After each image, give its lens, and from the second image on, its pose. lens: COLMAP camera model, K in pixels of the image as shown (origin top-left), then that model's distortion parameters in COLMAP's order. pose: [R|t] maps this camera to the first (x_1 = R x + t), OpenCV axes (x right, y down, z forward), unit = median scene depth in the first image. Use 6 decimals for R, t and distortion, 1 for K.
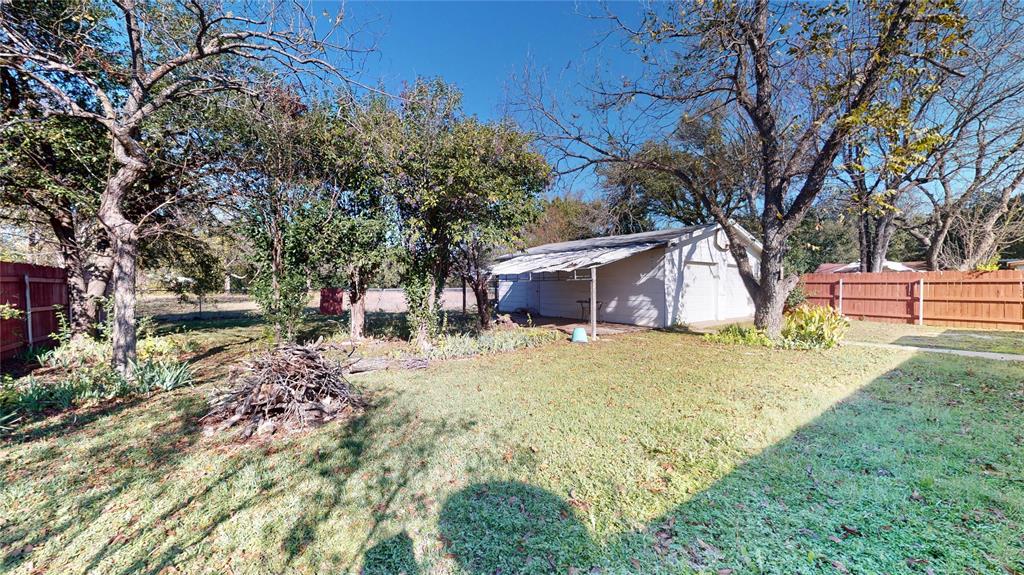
lens RADIAL K [[382.8, 0, 512.0], [0, 382.8, 287.5], [0, 0, 1]] dist [0.000632, 0.000165]
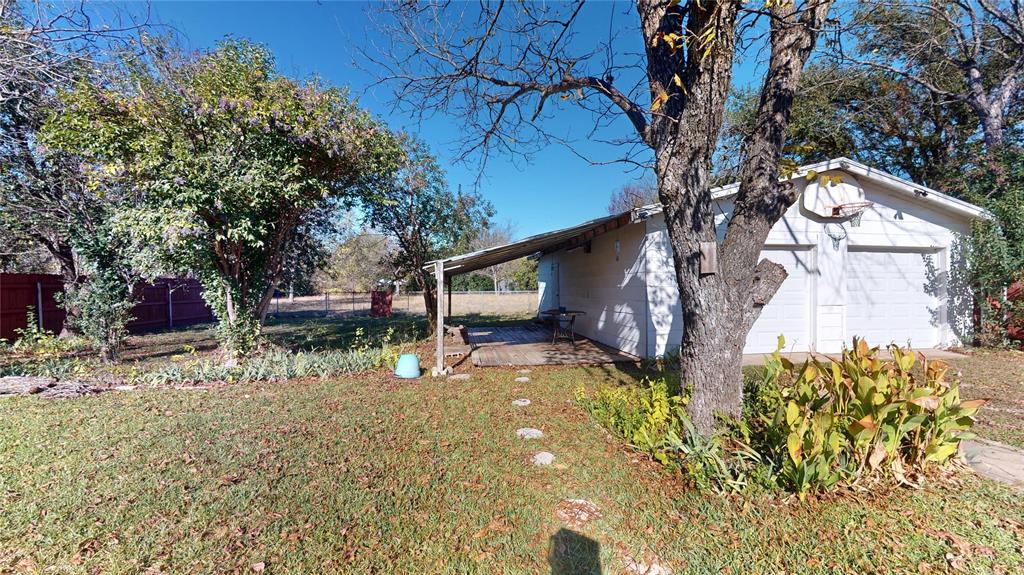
lens RADIAL K [[382.8, 0, 512.0], [0, 382.8, 287.5], [0, 0, 1]] dist [0.000632, 0.000165]
pose [[0.871390, -0.001957, -0.490587, 0.475450], [-0.001135, 0.999981, -0.006005, -0.003070], [0.490590, 0.005789, 0.871371, 0.372032]]
